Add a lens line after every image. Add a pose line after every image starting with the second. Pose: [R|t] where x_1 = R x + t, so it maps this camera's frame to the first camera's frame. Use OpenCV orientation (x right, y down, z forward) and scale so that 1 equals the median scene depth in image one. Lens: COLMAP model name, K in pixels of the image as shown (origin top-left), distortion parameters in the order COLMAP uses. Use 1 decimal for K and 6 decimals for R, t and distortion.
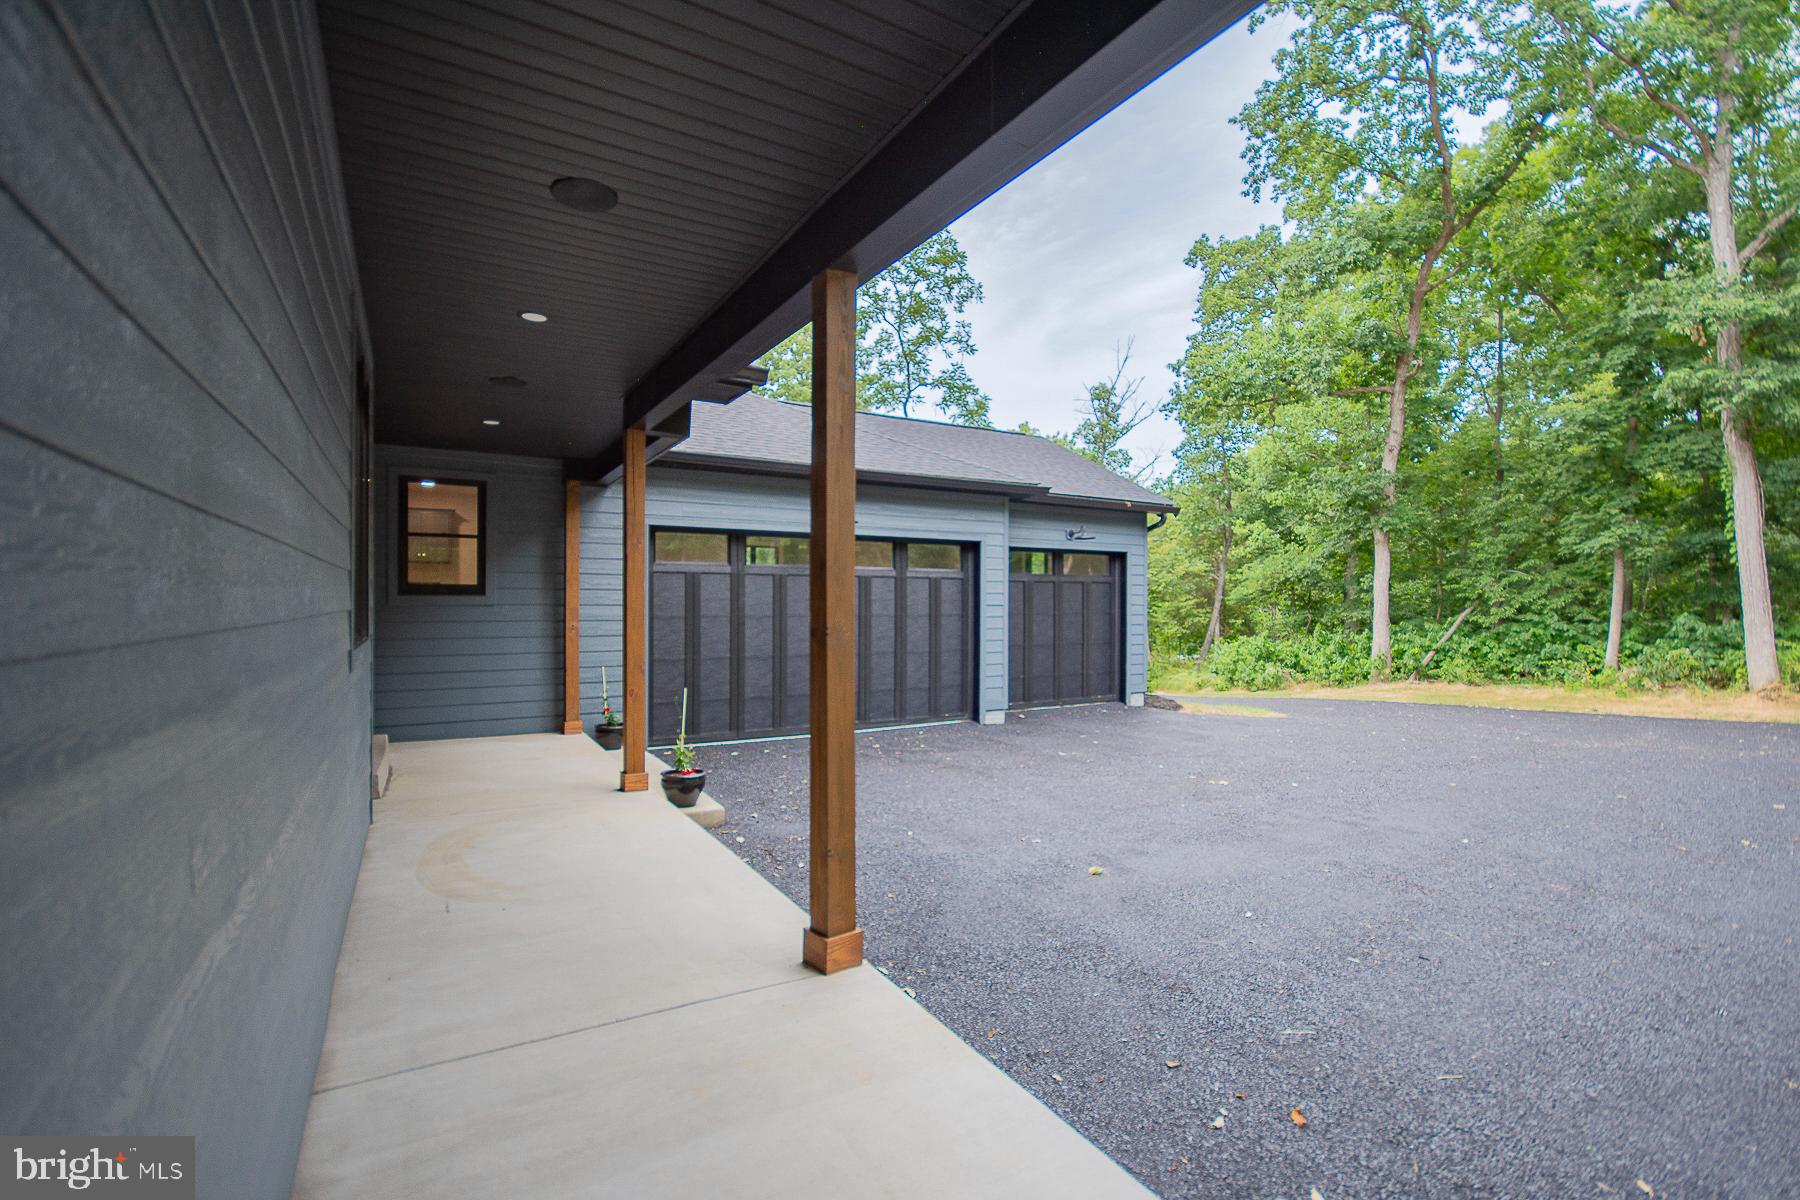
lens RADIAL K [[815.8, 0, 903.9], [0, 815.8, 602.5], [0, 0, 1]] dist [0.016852, -0.015395]
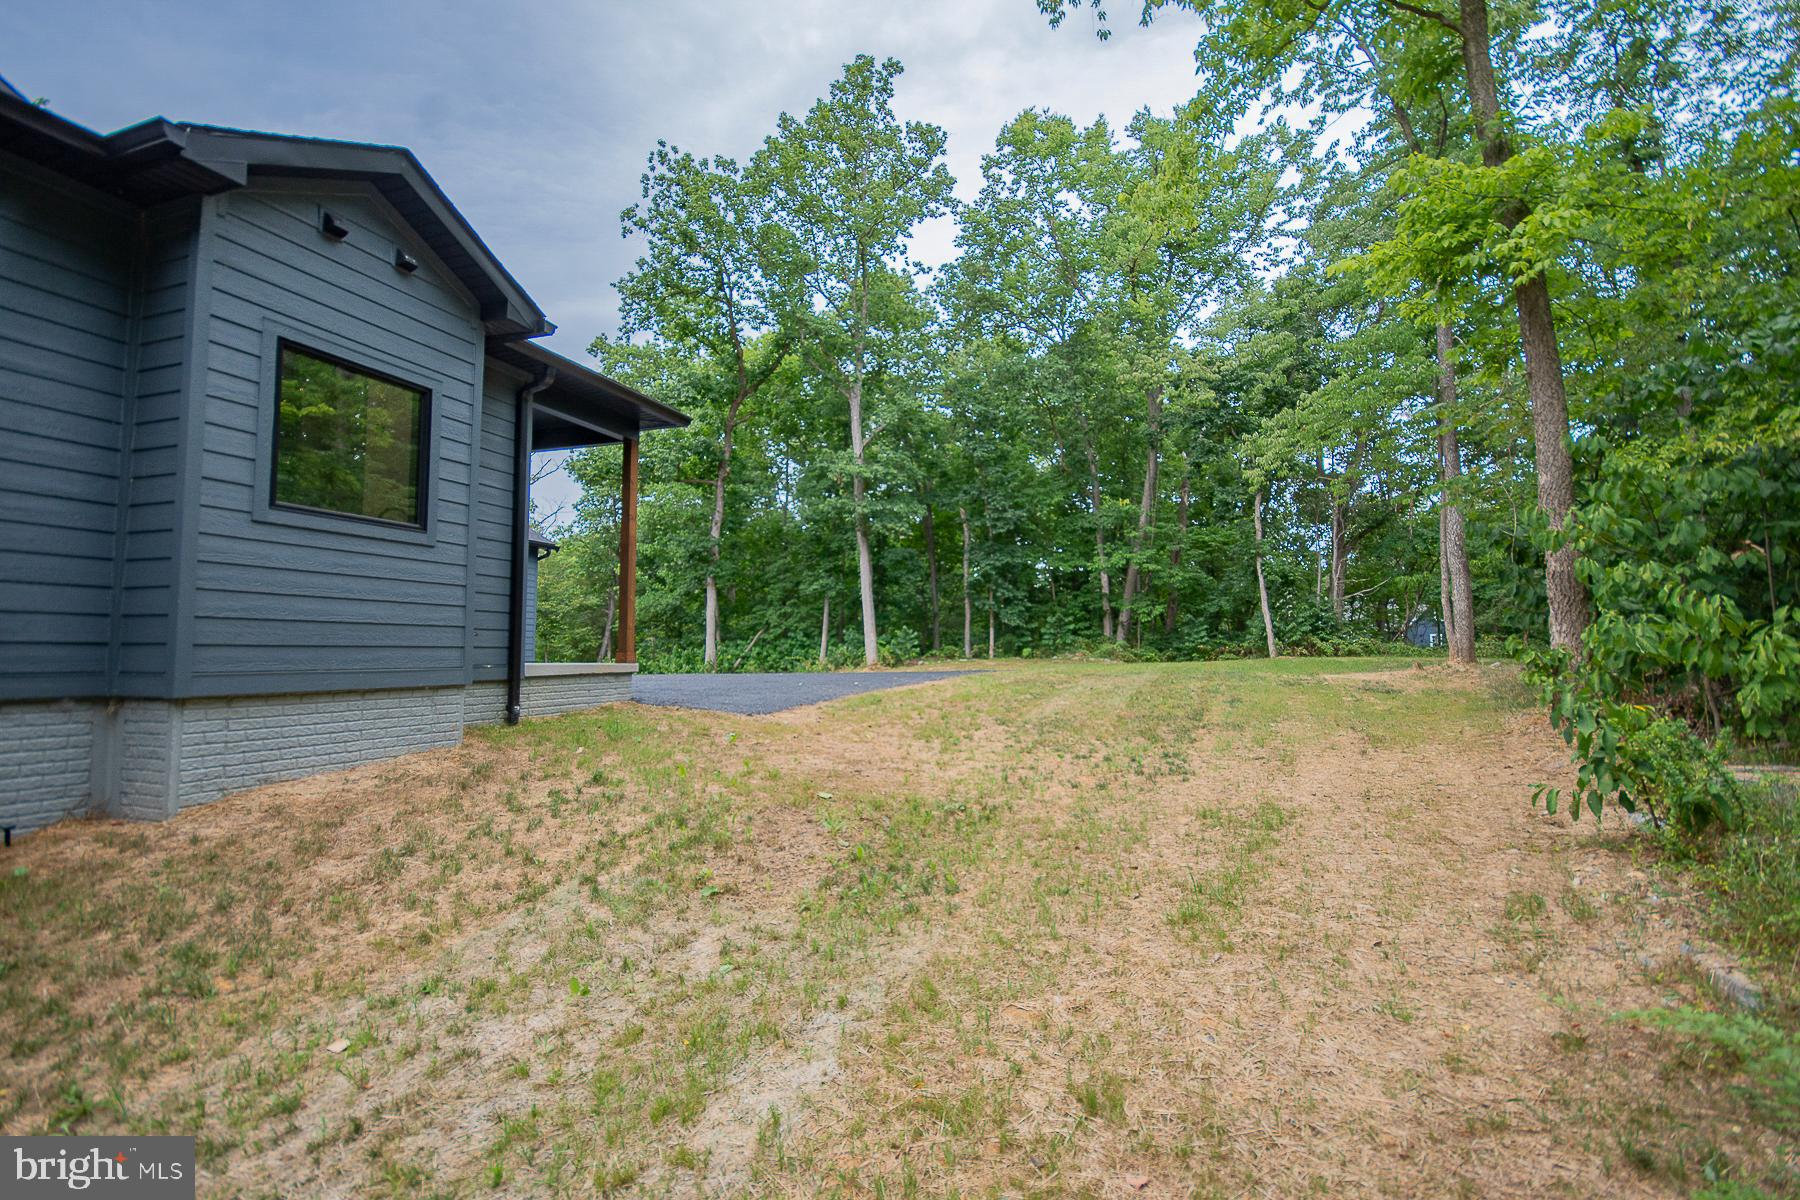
lens RADIAL K [[807.6, 0, 897.4], [0, 807.6, 604.4], [0, 0, 1]] dist [-0.001017, -0.000710]
pose [[0.772404, 0.037900, 0.633999, -0.085751], [-0.001338, 0.998313, -0.058048, 0.050571], [-0.635130, 0.043988, 0.771152, -0.365055]]
